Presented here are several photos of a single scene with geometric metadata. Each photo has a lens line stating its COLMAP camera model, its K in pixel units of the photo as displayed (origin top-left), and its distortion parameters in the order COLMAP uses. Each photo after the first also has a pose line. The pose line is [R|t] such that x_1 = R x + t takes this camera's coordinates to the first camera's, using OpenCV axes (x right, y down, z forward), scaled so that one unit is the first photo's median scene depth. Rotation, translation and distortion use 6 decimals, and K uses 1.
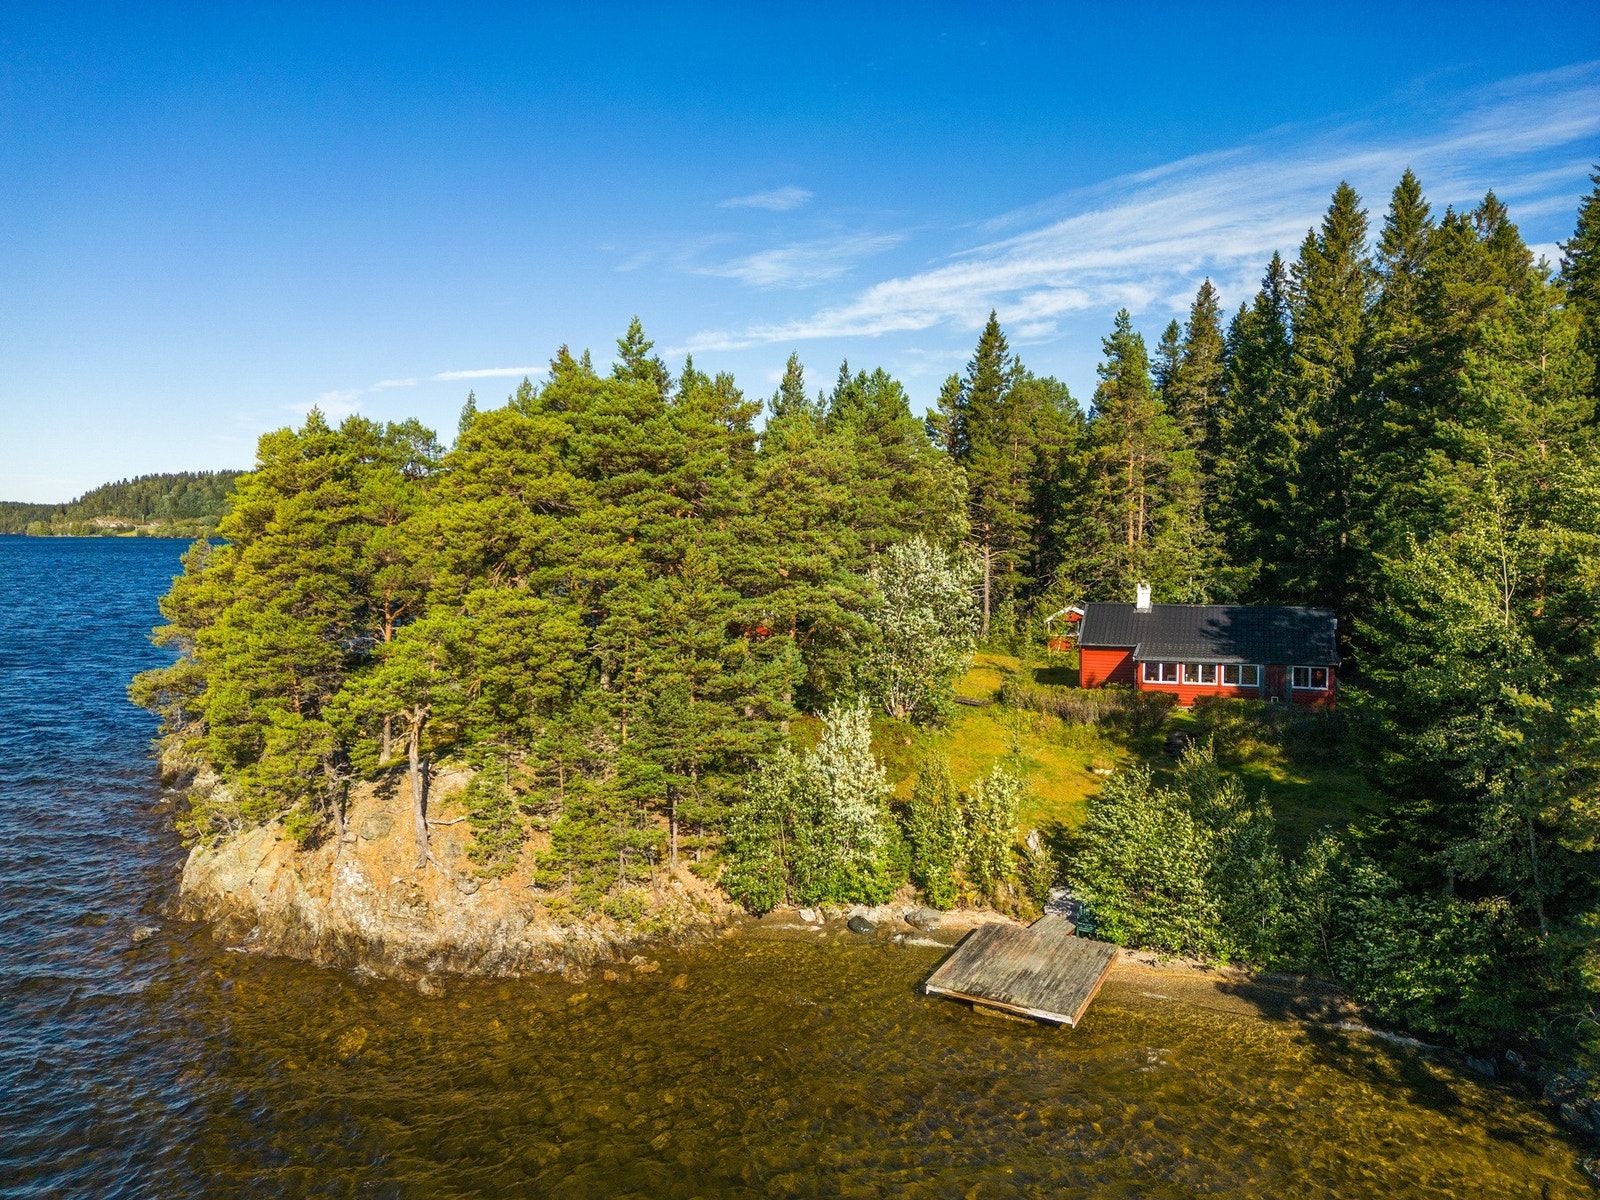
lens RADIAL K [[1116.6, 0, 800.0], [0, 1116.6, 600.0], [0, 0, 1]] dist [0.106413, -0.150696]
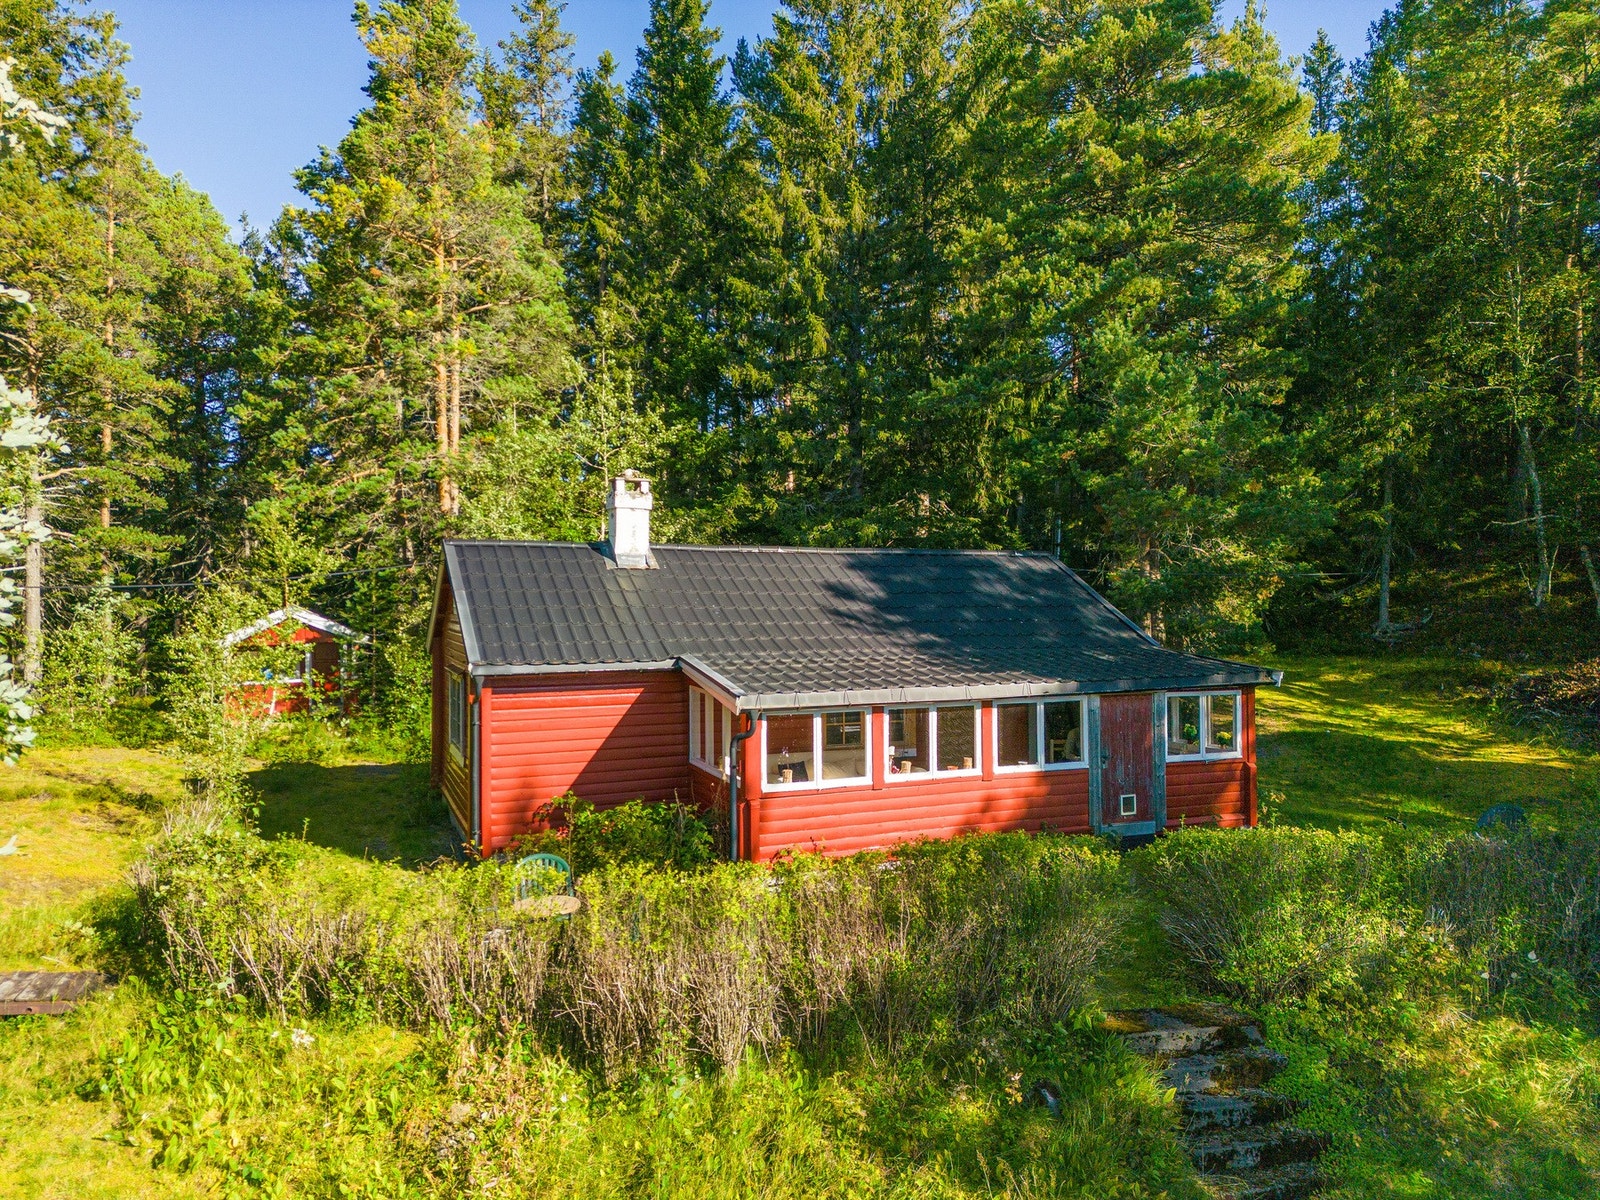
lens RADIAL K [[1116.6, 0, 800.0], [0, 1116.6, 600.0], [0, 0, 1]] dist [0.106413, -0.150696]
pose [[0.719397, 0.002431, 0.694595, 0.107868], [0.042913, 0.997928, -0.047939, 0.034325], [-0.693272, 0.064294, 0.717802, 0.677507]]
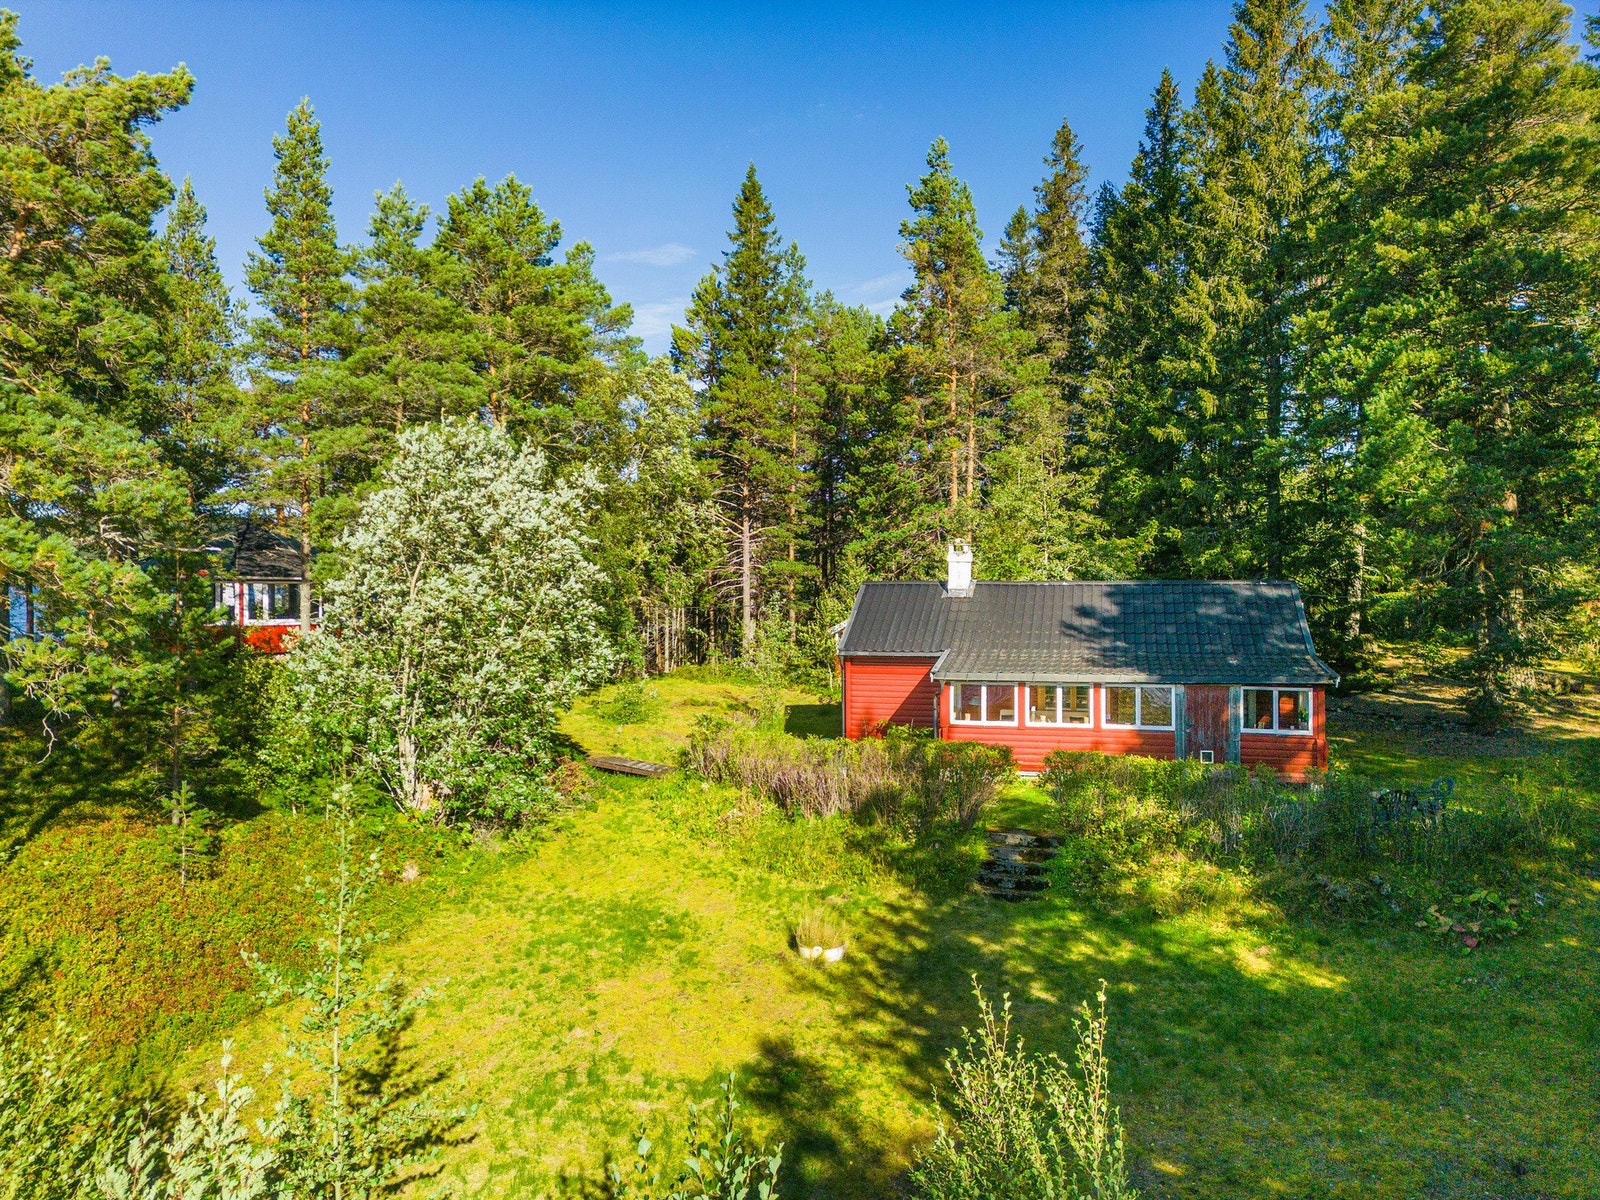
lens RADIAL K [[1116.6, 0, 800.0], [0, 1116.6, 600.0], [0, 0, 1]] dist [0.106413, -0.150696]
pose [[0.994329, 0.000383, 0.106348, 0.156165], [0.004567, 0.998917, -0.046303, 0.034339], [-0.106250, 0.046526, 0.993250, 0.431376]]
